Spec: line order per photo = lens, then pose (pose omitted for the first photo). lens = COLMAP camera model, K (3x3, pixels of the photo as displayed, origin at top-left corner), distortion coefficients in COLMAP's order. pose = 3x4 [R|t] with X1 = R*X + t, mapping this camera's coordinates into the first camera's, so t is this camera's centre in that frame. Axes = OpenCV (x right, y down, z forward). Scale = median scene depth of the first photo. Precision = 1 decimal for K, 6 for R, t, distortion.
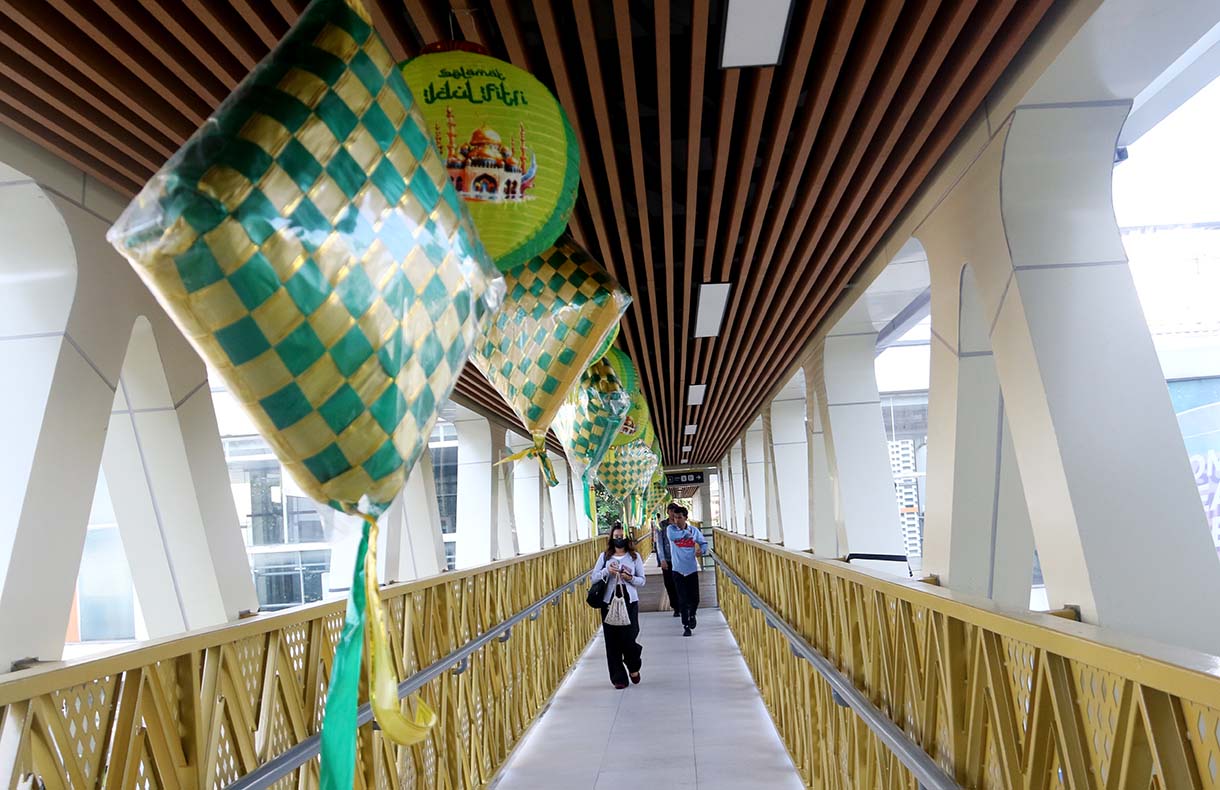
lens RADIAL K [[1052.1, 0, 610.0], [0, 1052.1, 395.0], [0, 0, 1]] dist [-0.125780, 0.003098]
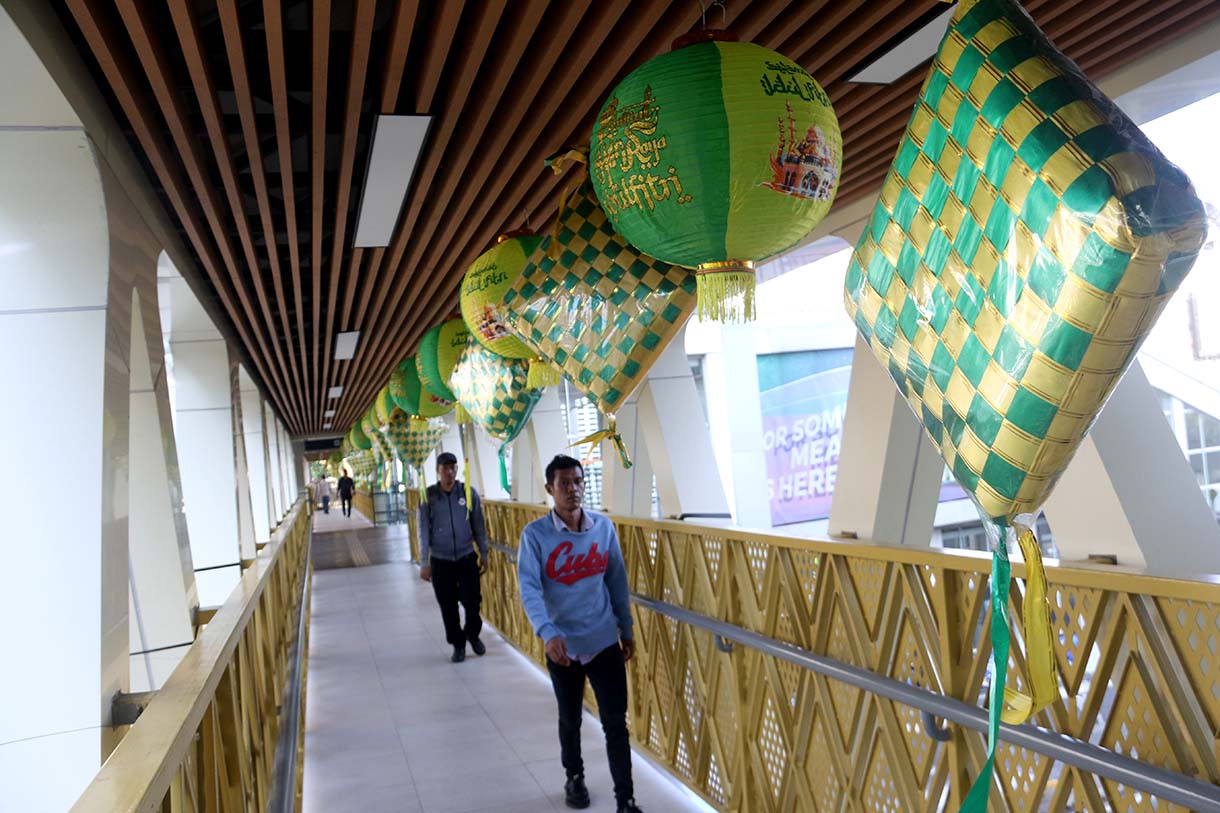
lens RADIAL K [[964.1, 0, 610.7], [0, 964.1, 371.9], [0, 0, 1]] dist [-0.155517, -0.001032]
pose [[0.935189, 0.001568, 0.354147, -0.402402], [-0.005388, 0.999937, 0.009800, -0.016048], [-0.354109, -0.011073, 0.935139, 0.131393]]
